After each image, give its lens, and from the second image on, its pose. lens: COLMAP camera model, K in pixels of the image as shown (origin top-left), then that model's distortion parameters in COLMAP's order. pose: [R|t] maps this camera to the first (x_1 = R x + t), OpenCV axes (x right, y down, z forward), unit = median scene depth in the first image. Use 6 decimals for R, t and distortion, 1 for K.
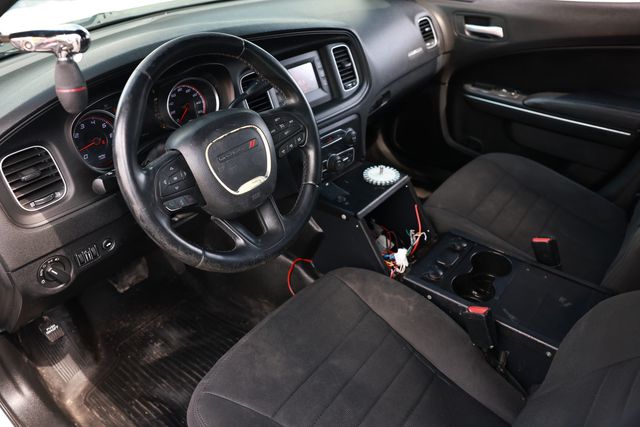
lens RADIAL K [[500.5, 0, 320.0], [0, 500.5, 213.5], [0, 0, 1]] dist [-0.124697, 0.120198]
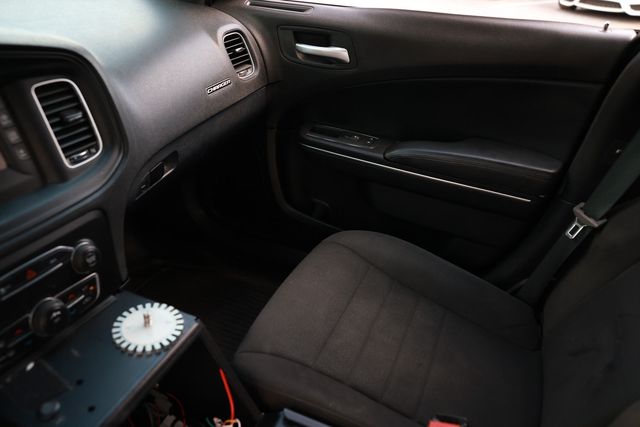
lens RADIAL K [[500.5, 0, 320.0], [0, 500.5, 213.5], [0, 0, 1]] dist [-0.124697, 0.120198]
pose [[0.957316, -0.063111, 0.282069, 0.156512], [0.073979, 0.996866, -0.028035, -0.167445], [-0.279416, 0.047705, 0.958984, 0.445170]]
